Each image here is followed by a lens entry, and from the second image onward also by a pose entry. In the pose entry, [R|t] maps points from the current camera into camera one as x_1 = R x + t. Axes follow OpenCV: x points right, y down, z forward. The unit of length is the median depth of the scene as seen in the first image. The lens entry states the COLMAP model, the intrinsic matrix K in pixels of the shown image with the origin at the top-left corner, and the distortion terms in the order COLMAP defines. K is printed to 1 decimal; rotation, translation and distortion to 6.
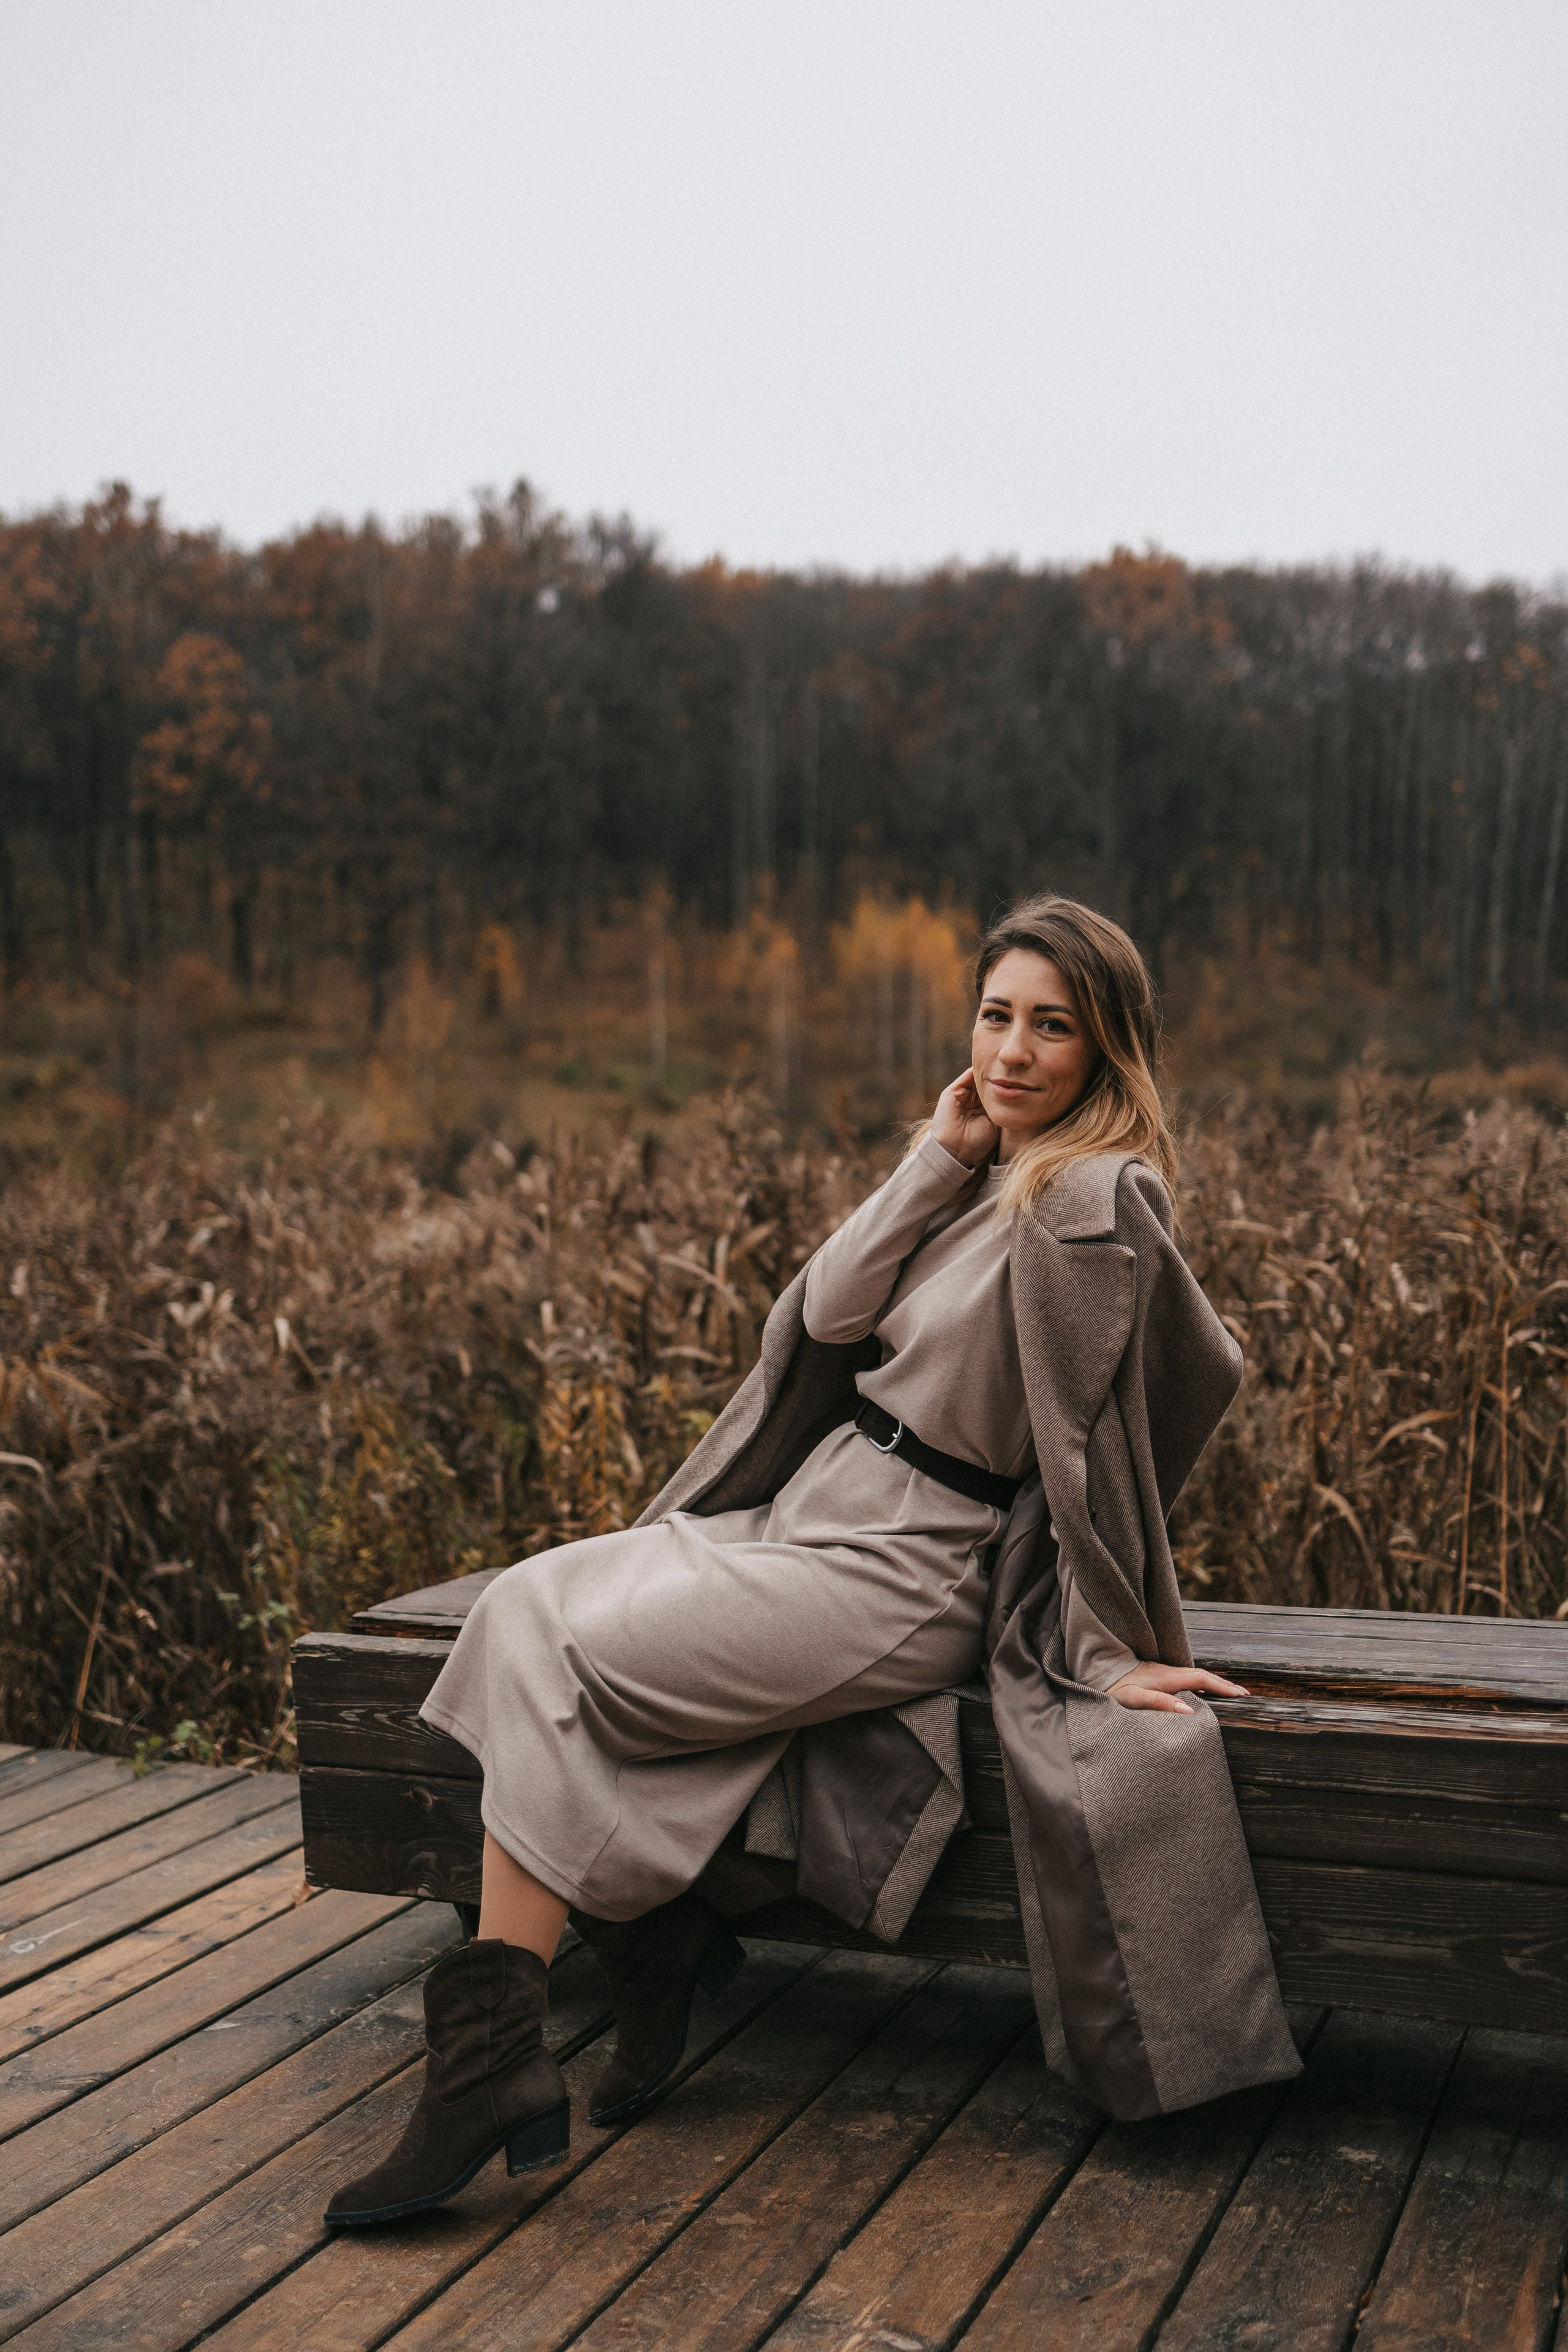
lens RADIAL K [[2358.8, 0, 781.5], [0, 2358.8, 1181.5], [0, 0, 1]] dist [-0.000884, 0.008030]
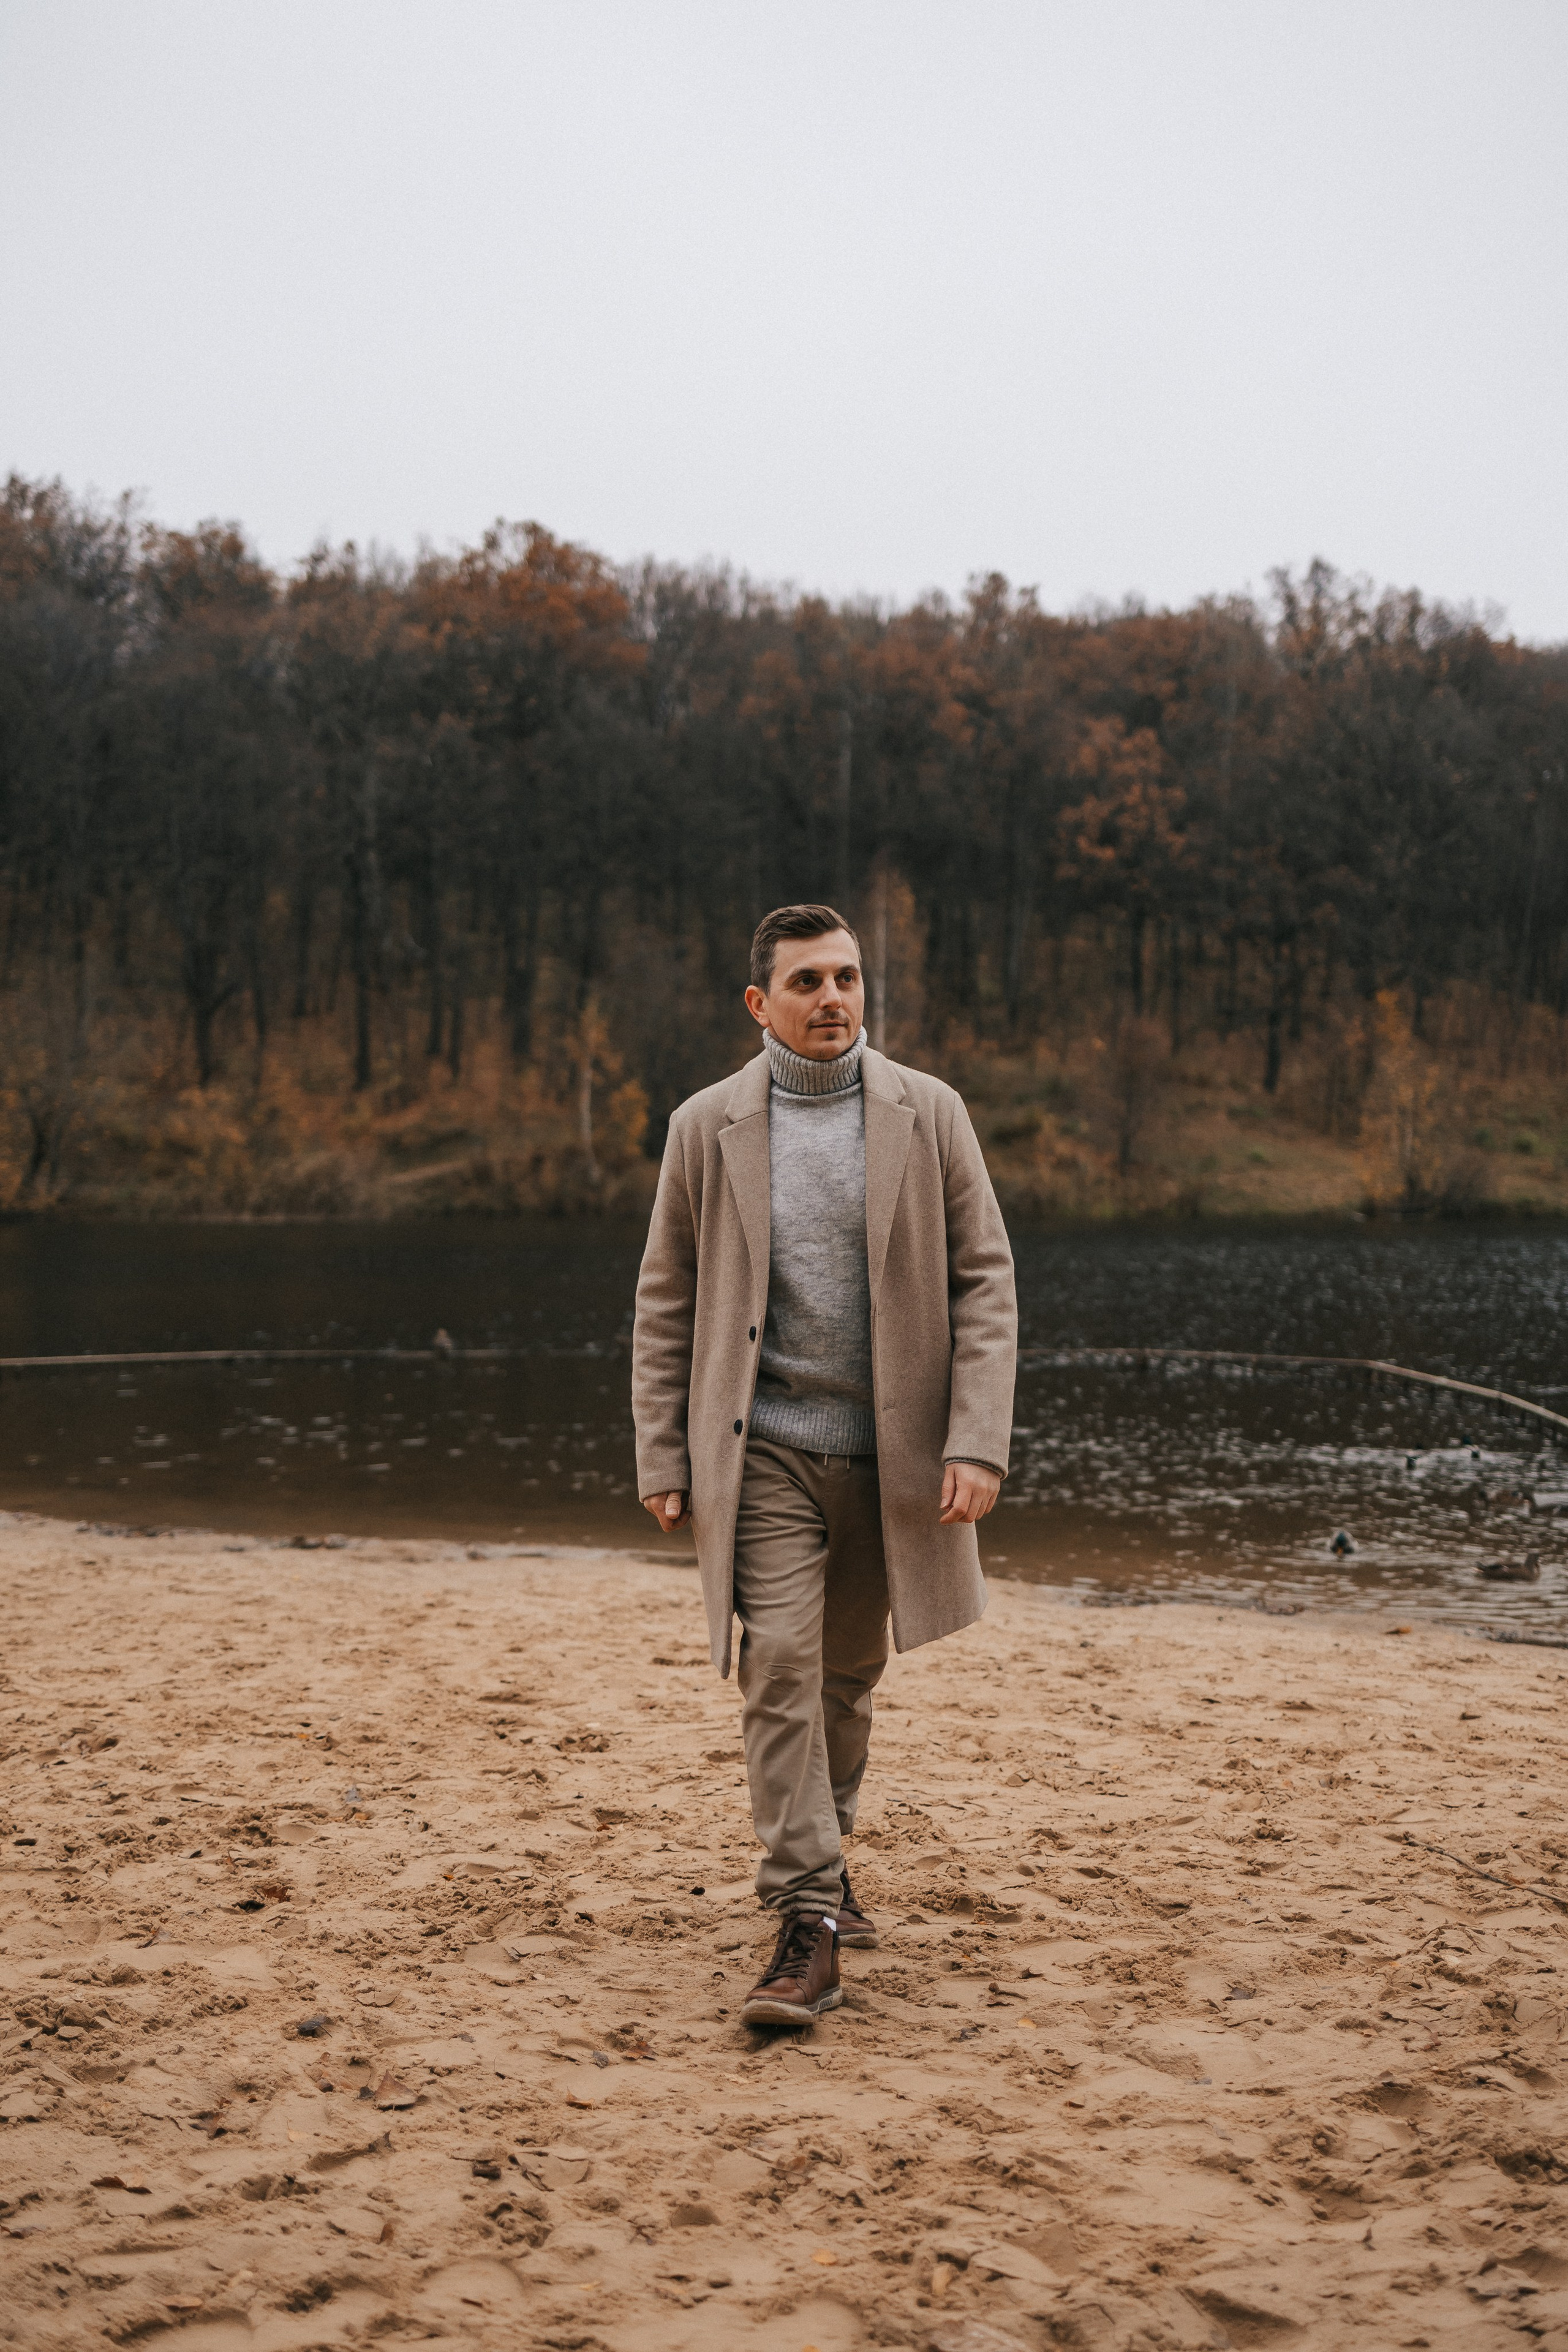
lens RADIAL K [[2344.3, 0, 784.0], [0, 2344.3, 1176.0], [0, 0, 1]] dist [-0.082366, 0.387083]
pose [[0.980741, 0.031023, -0.192833, -0.163064], [-0.036428, 0.999035, -0.024548, 0.006997], [0.191885, 0.031100, 0.980924, -0.050924]]
